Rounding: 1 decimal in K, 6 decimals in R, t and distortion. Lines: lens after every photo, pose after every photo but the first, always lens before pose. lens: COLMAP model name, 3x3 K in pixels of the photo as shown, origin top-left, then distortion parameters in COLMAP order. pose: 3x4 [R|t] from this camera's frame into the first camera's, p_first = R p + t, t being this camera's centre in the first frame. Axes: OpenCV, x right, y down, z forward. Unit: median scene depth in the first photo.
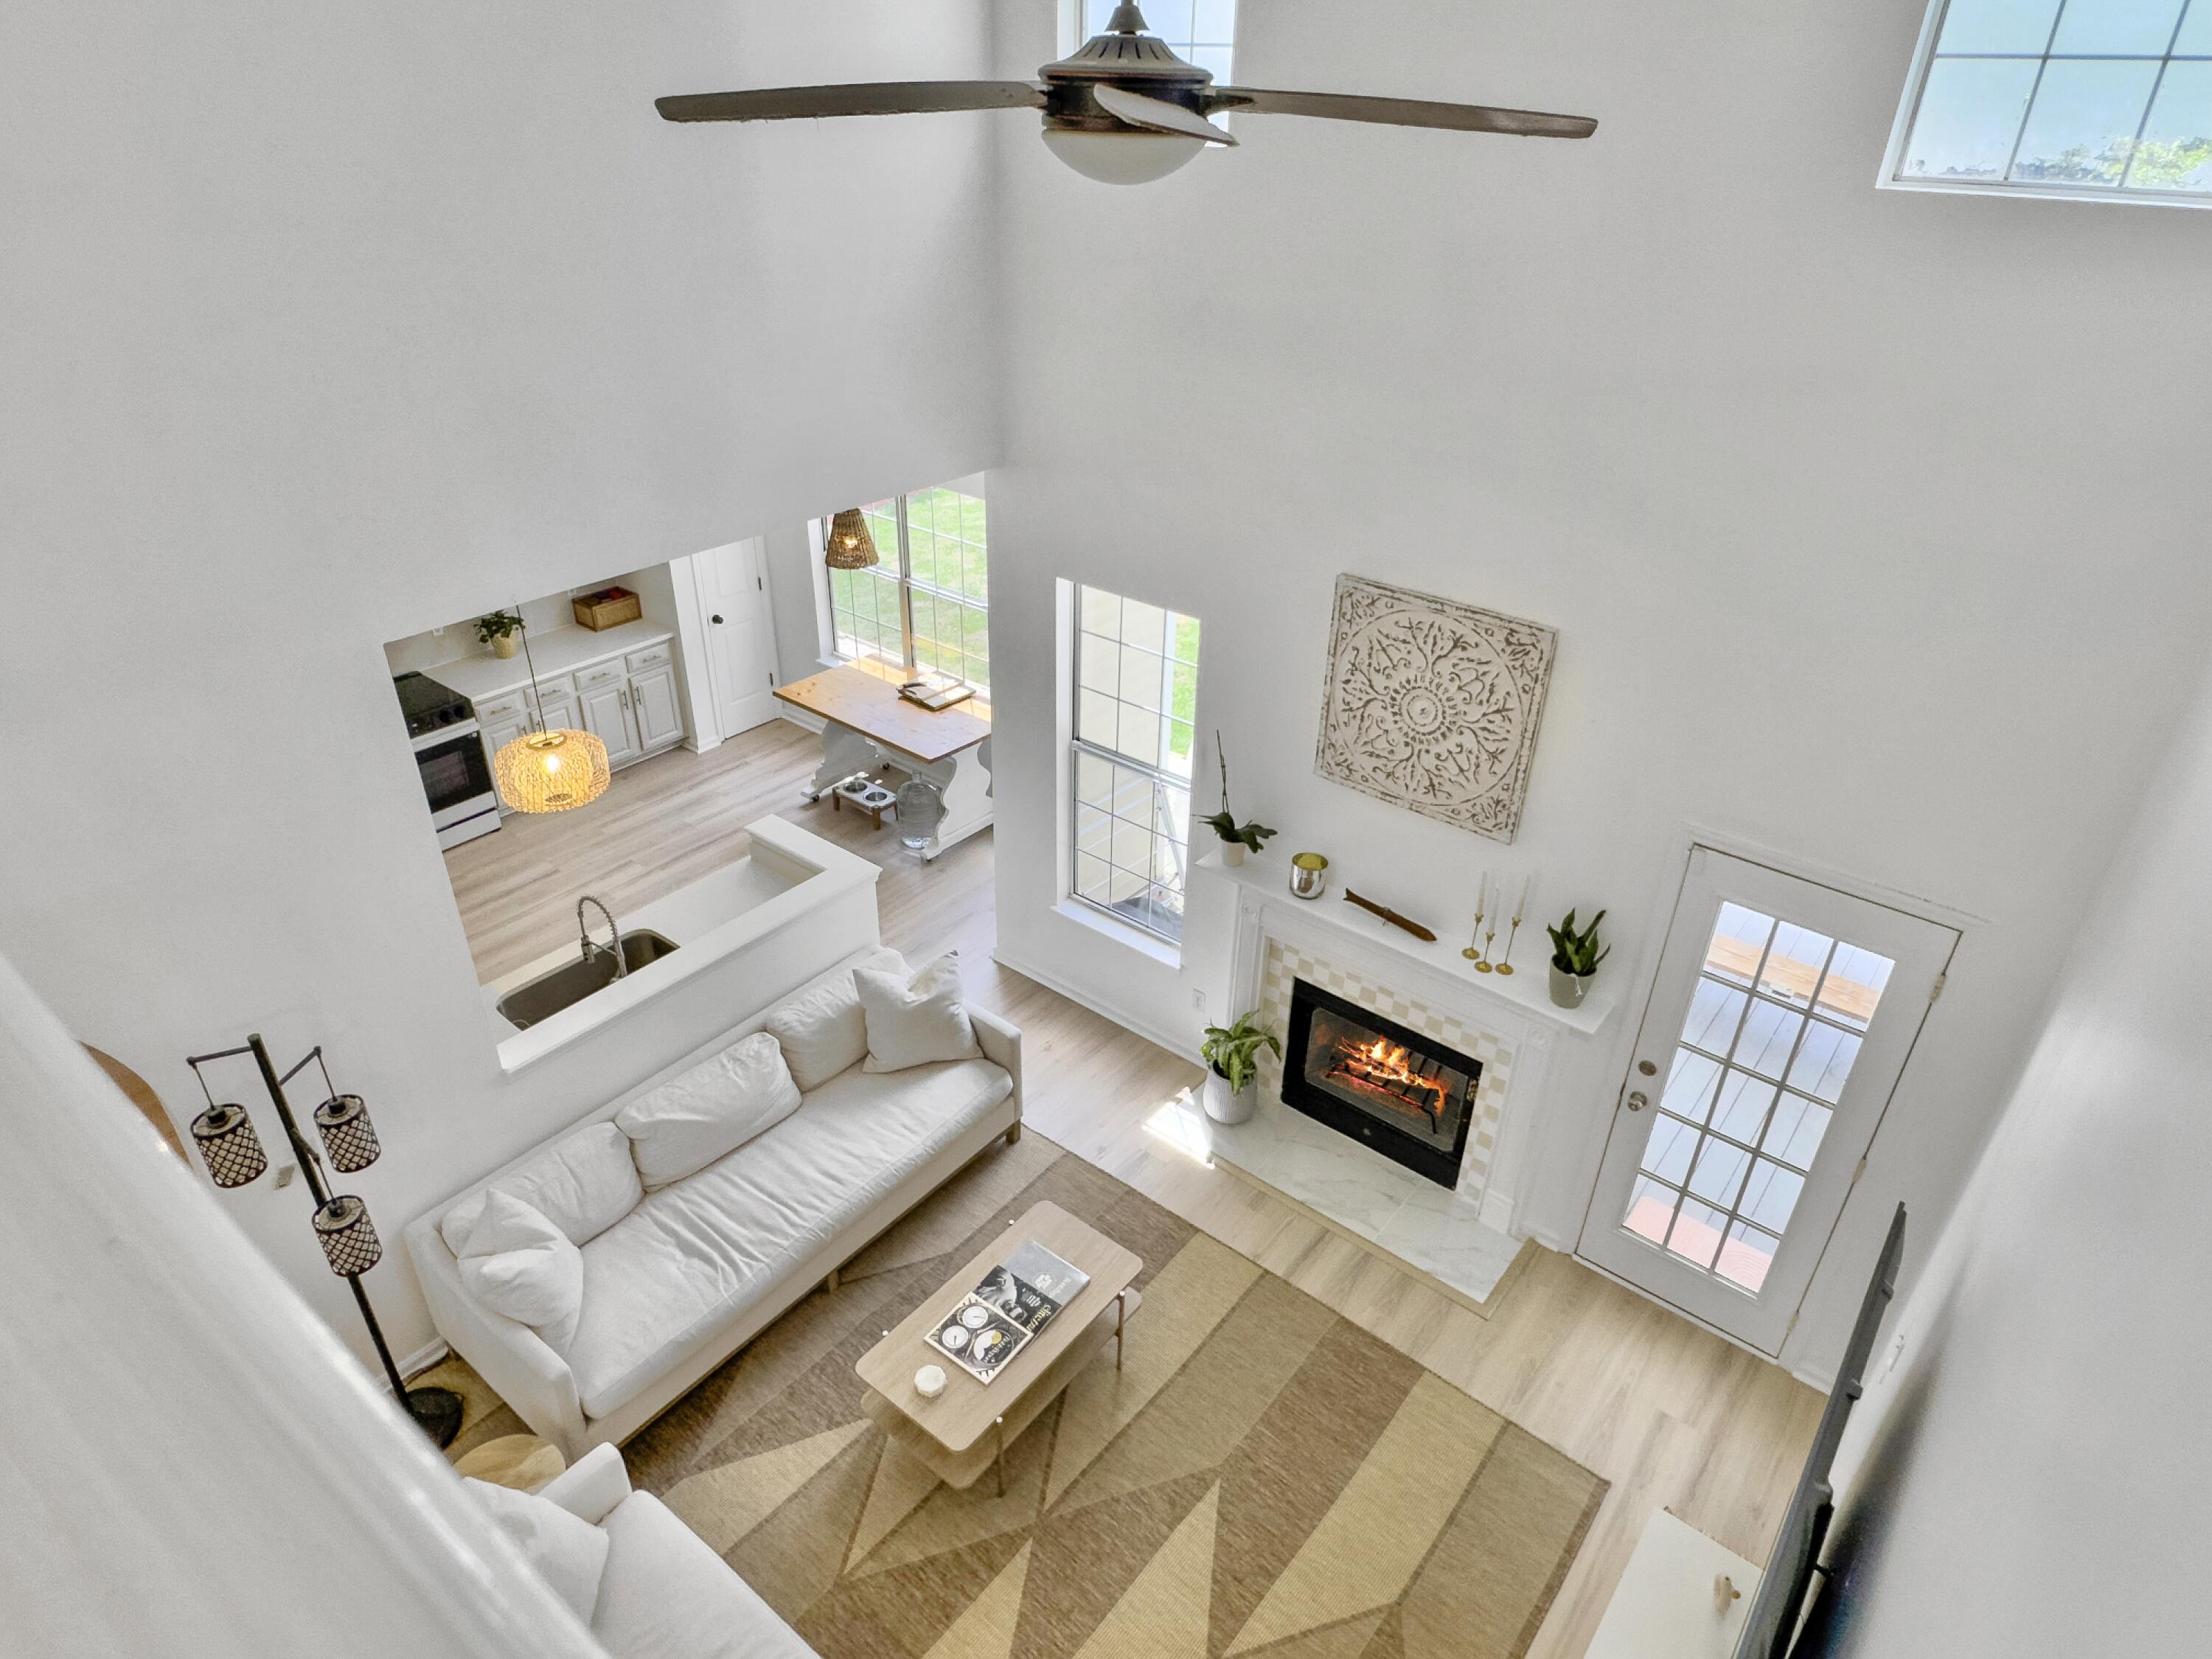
lens RADIAL K [[1287.0, 0, 1106.0], [0, 1287.0, 829.5], [0, 0, 1]] dist [0.004727, -0.001168]
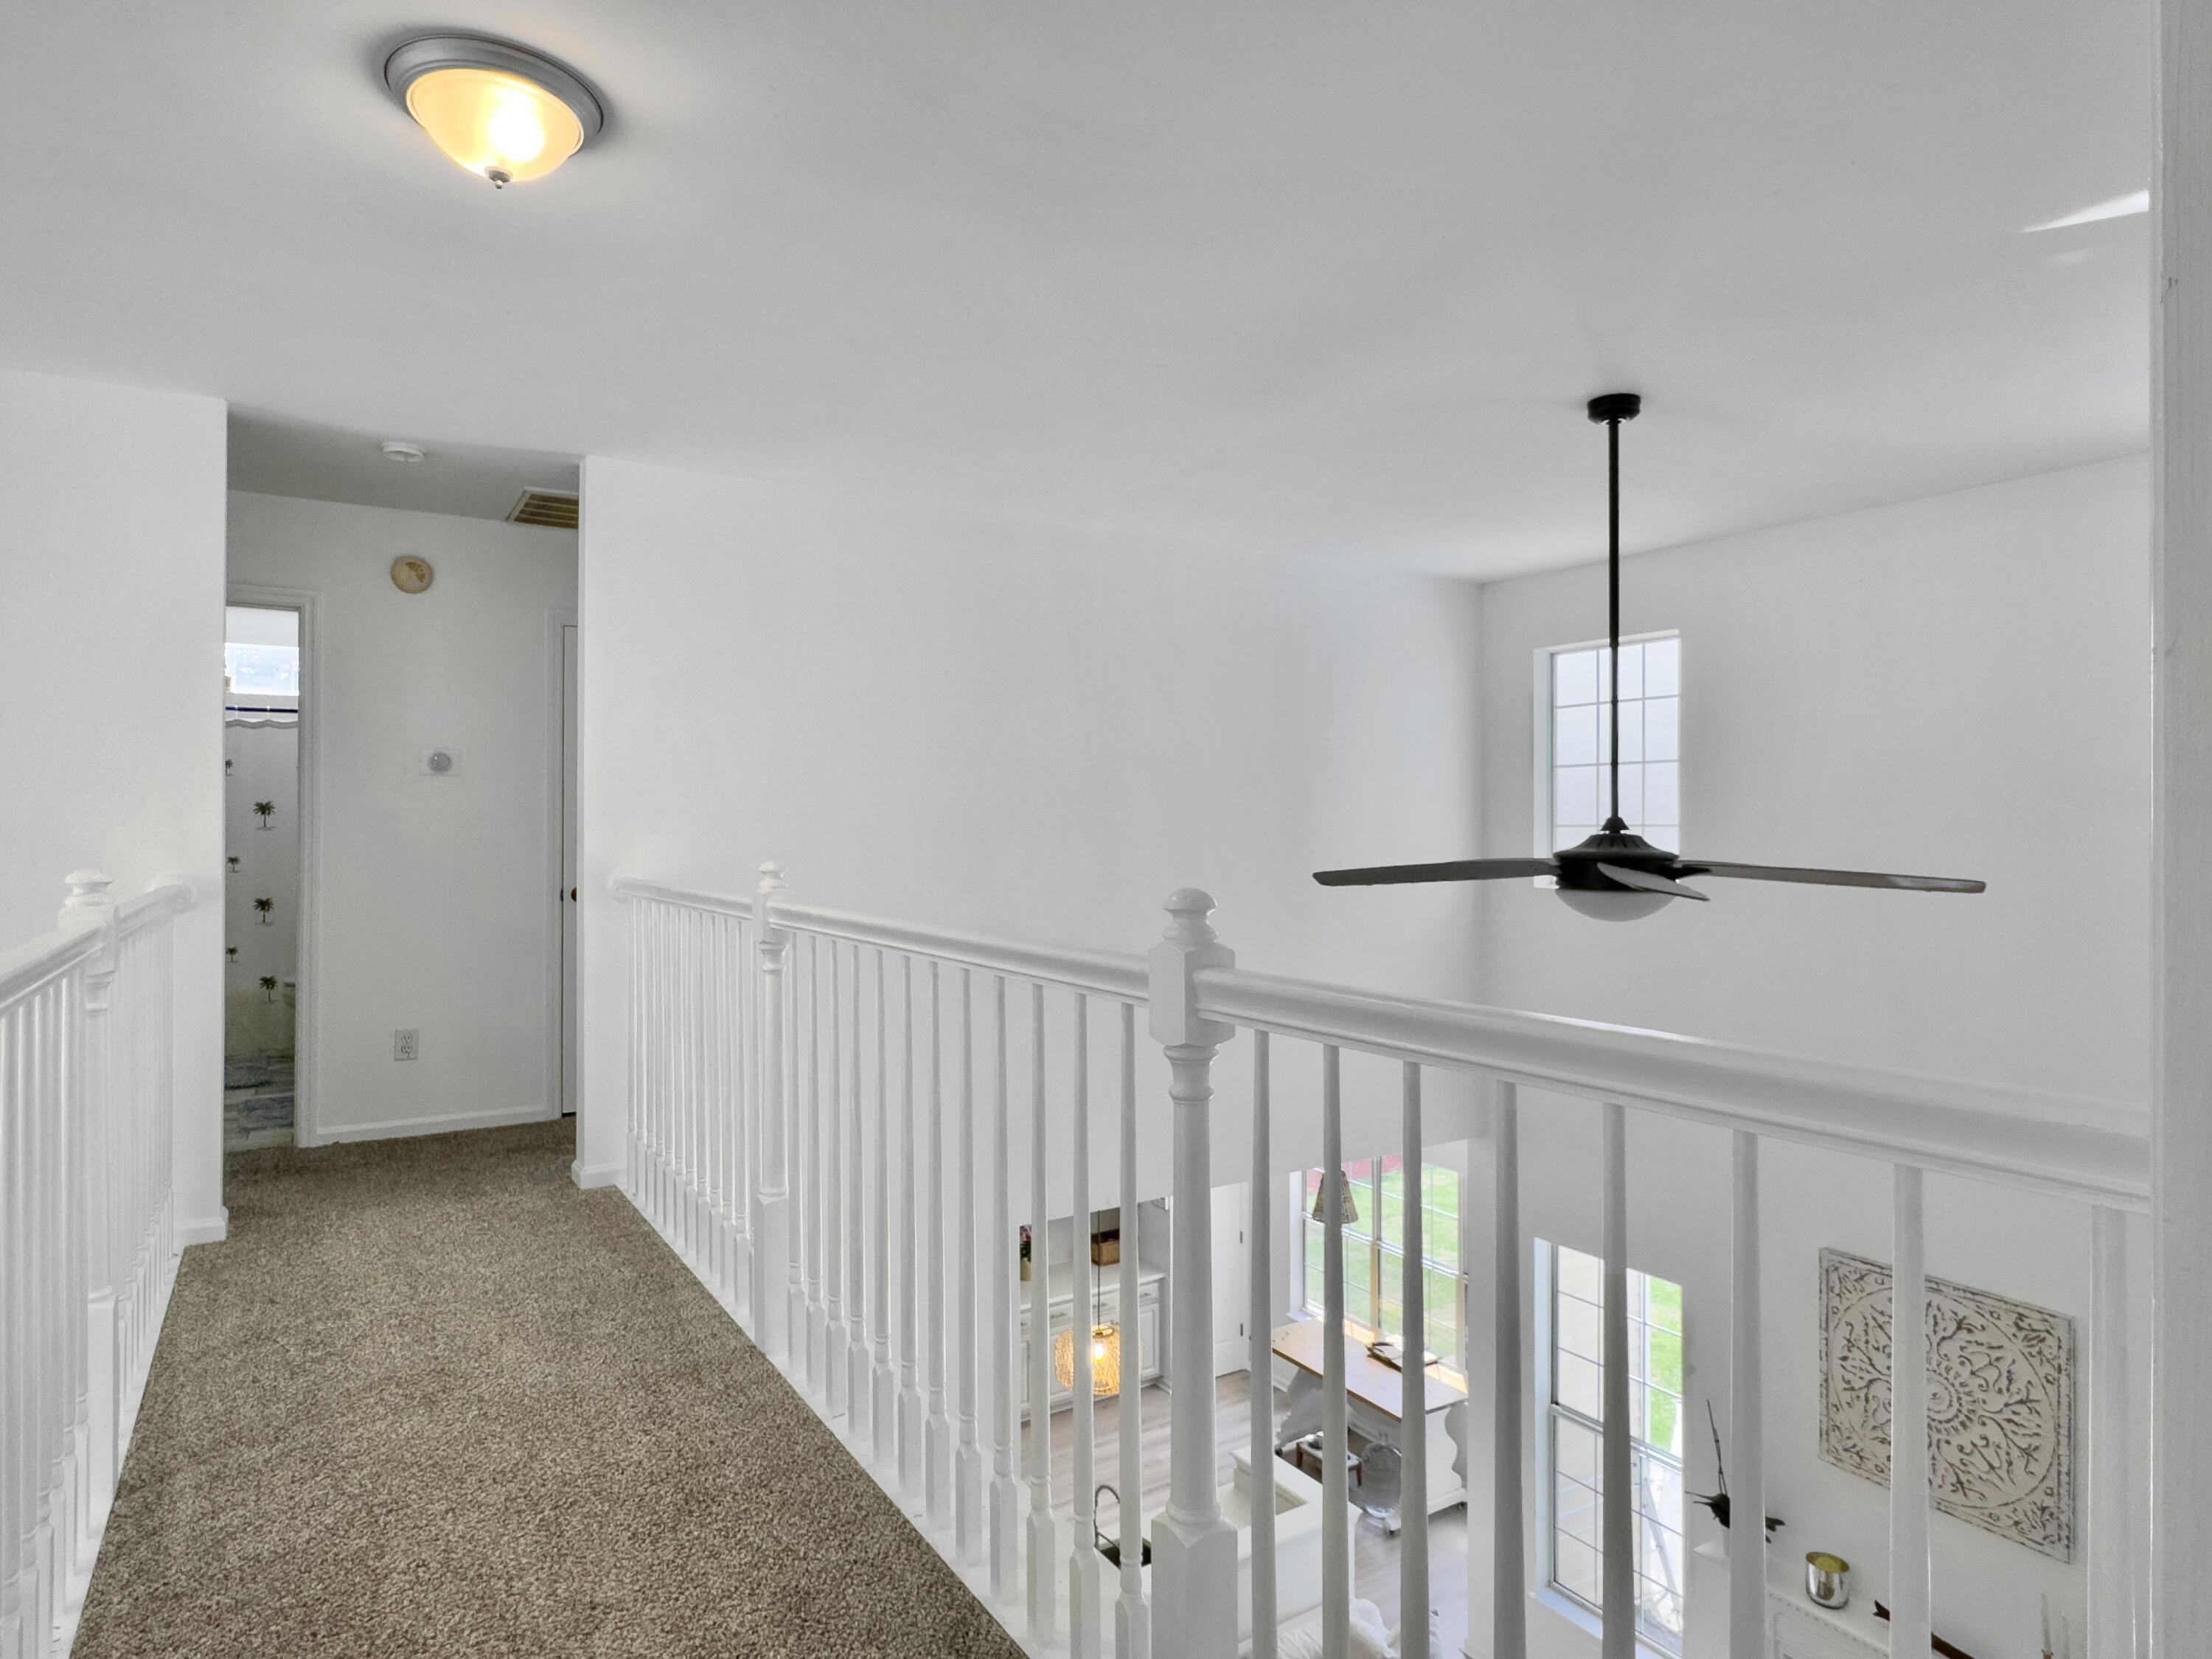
lens RADIAL K [[1249.9, 0, 1105.1], [0, 1249.9, 821.5], [0, 0, 1]] dist [0.000399, -0.002364]
pose [[0.945703, -0.021126, -0.324345, -0.038142], [-0.149205, 0.858318, -0.490946, 0.097235], [0.288763, 0.512683, 0.808562, -0.195041]]
